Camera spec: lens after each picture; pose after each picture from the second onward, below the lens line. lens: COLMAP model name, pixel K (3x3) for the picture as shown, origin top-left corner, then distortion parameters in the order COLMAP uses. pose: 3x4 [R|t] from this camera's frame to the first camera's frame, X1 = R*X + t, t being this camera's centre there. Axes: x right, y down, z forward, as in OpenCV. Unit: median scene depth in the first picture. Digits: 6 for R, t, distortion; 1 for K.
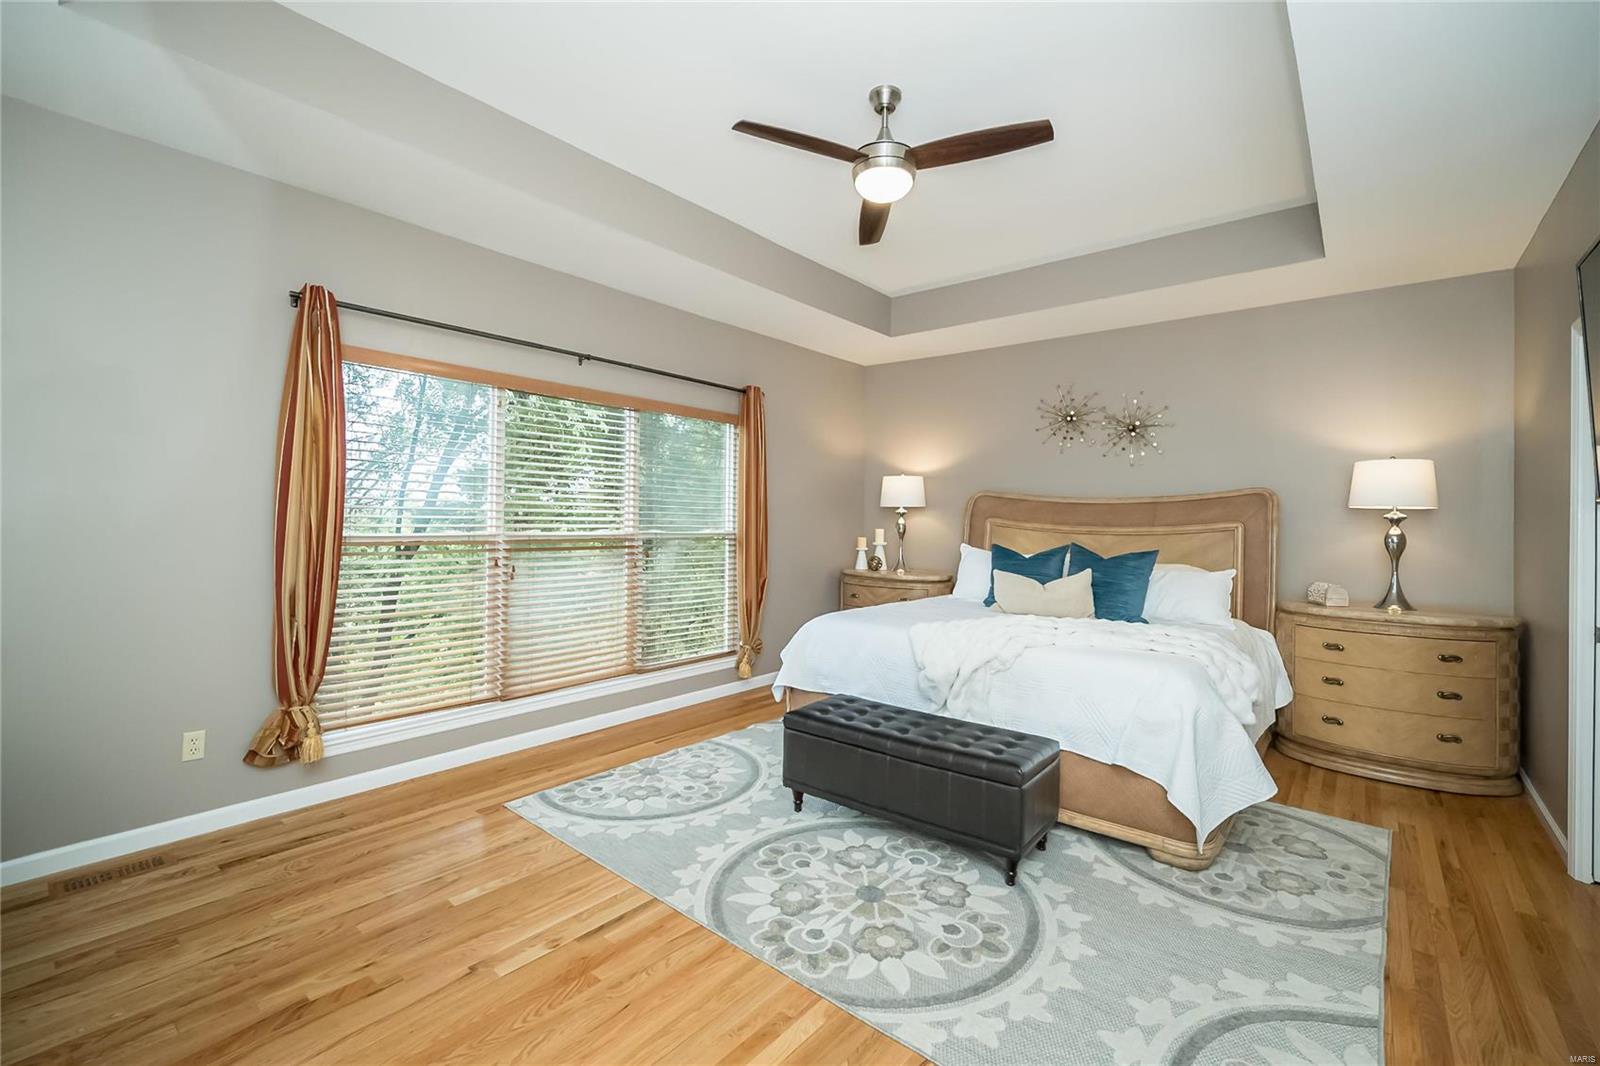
lens RADIAL K [[664.4, 0, 805.2], [0, 664.4, 524.1], [0, 0, 1]] dist [0.003925, 0.000187]
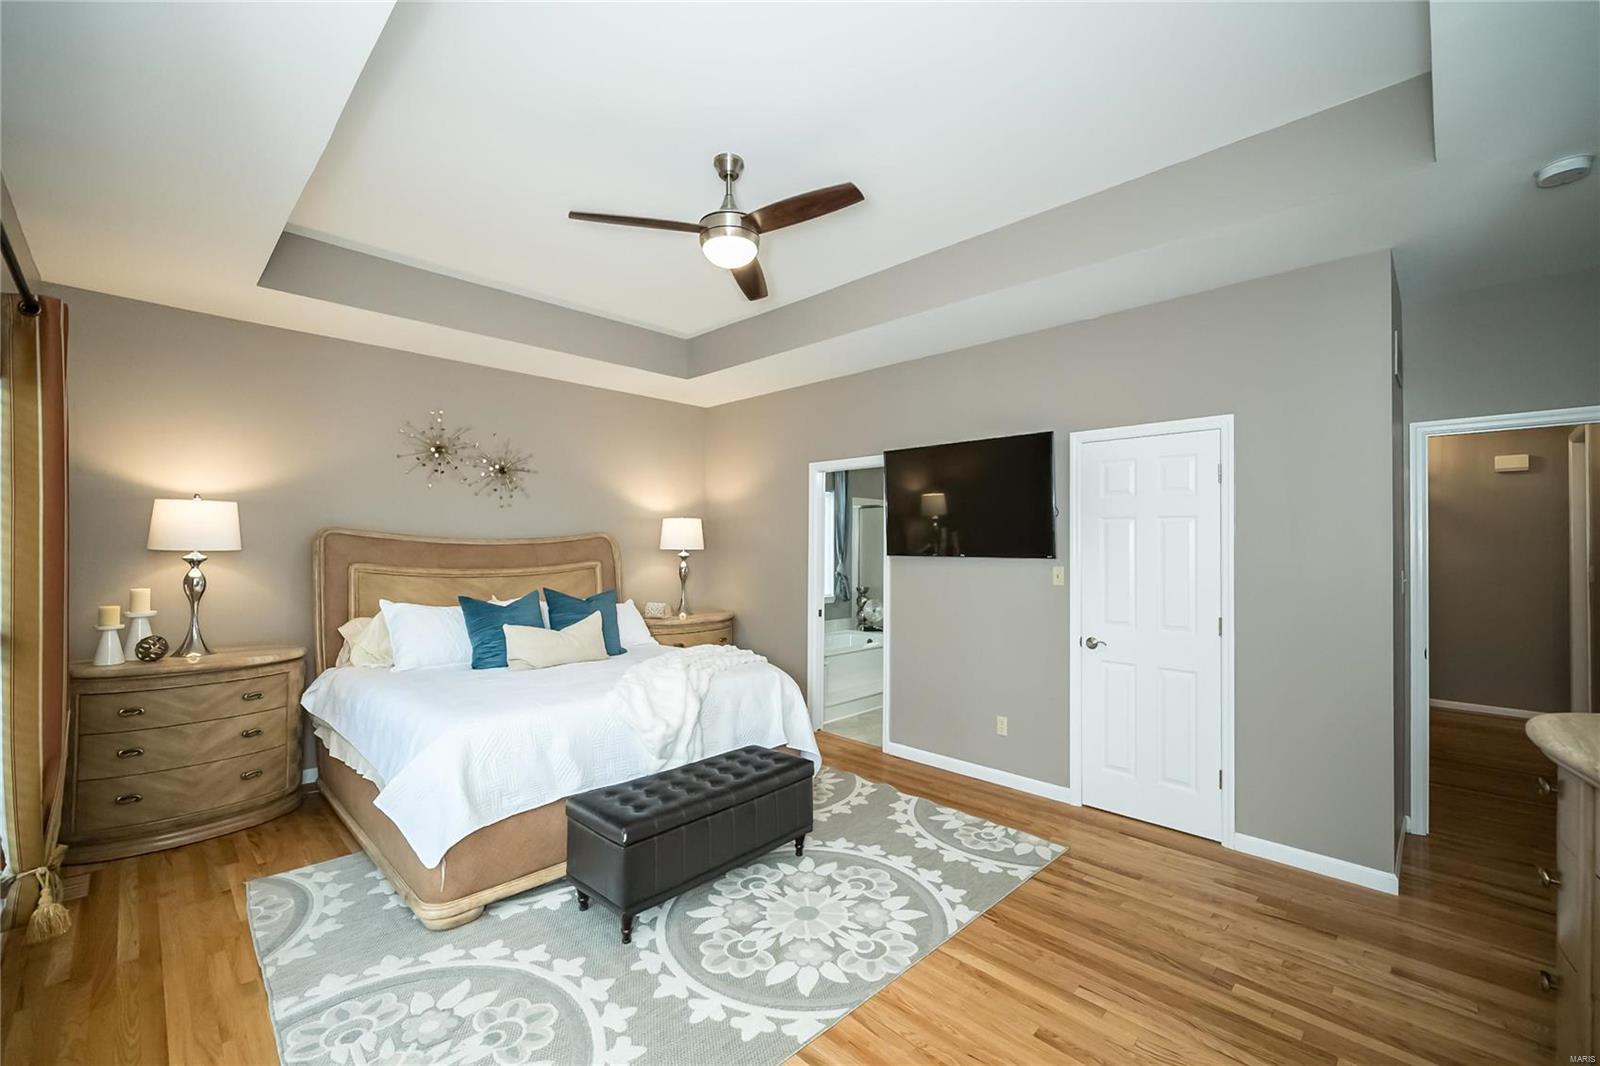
lens RADIAL K [[702.2, 0, 803.5], [0, 702.2, 539.6], [0, 0, 1]] dist [-0.000304, -0.000152]
pose [[0.104203, 0.008866, 0.994517, -0.522200], [0.028228, 0.999531, -0.011869, -0.013785], [-0.994155, 0.029310, 0.103904, 0.436835]]
